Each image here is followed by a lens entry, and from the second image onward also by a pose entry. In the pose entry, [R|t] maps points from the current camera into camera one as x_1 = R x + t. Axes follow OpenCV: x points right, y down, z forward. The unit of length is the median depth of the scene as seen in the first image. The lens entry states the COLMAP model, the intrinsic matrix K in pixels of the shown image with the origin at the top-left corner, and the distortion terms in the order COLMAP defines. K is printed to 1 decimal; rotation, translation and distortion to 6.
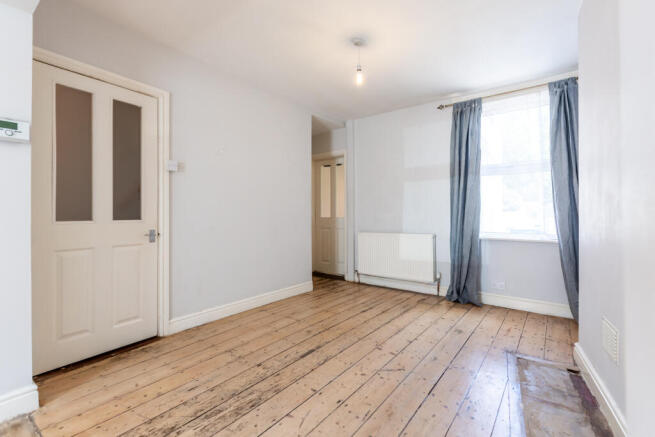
lens RADIAL K [[296.7, 0, 327.5], [0, 296.7, 218.5], [0, 0, 1]] dist [0.000887, 0.000120]
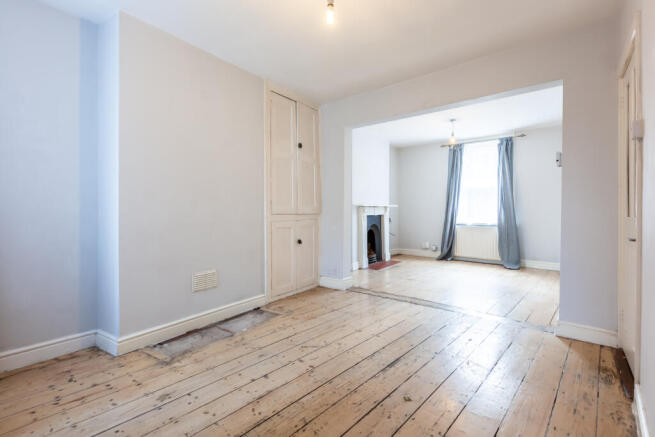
lens RADIAL K [[314.4, 0, 327.5], [0, 314.4, 218.5], [0, 0, 1]] dist [-0.000020, -0.000294]
pose [[-0.997244, -0.000225, 0.074196, 0.053178], [0.002618, 0.999266, 0.038222, -0.019250], [-0.074151, 0.038310, -0.996511, 1.606817]]
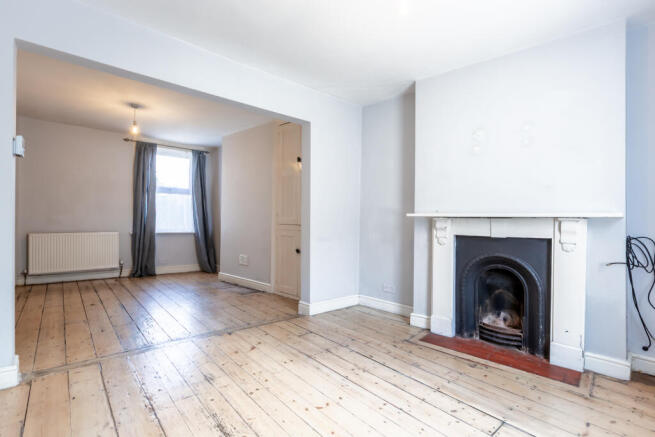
lens RADIAL K [[314.4, 0, 327.5], [0, 314.4, 218.5], [0, 0, 1]] dist [-0.000020, -0.000294]
pose [[0.206989, 0.012959, 0.978257, -1.194615], [-0.012080, 0.999870, -0.010689, -0.002329], [-0.978269, -0.009605, 0.207118, -0.306448]]
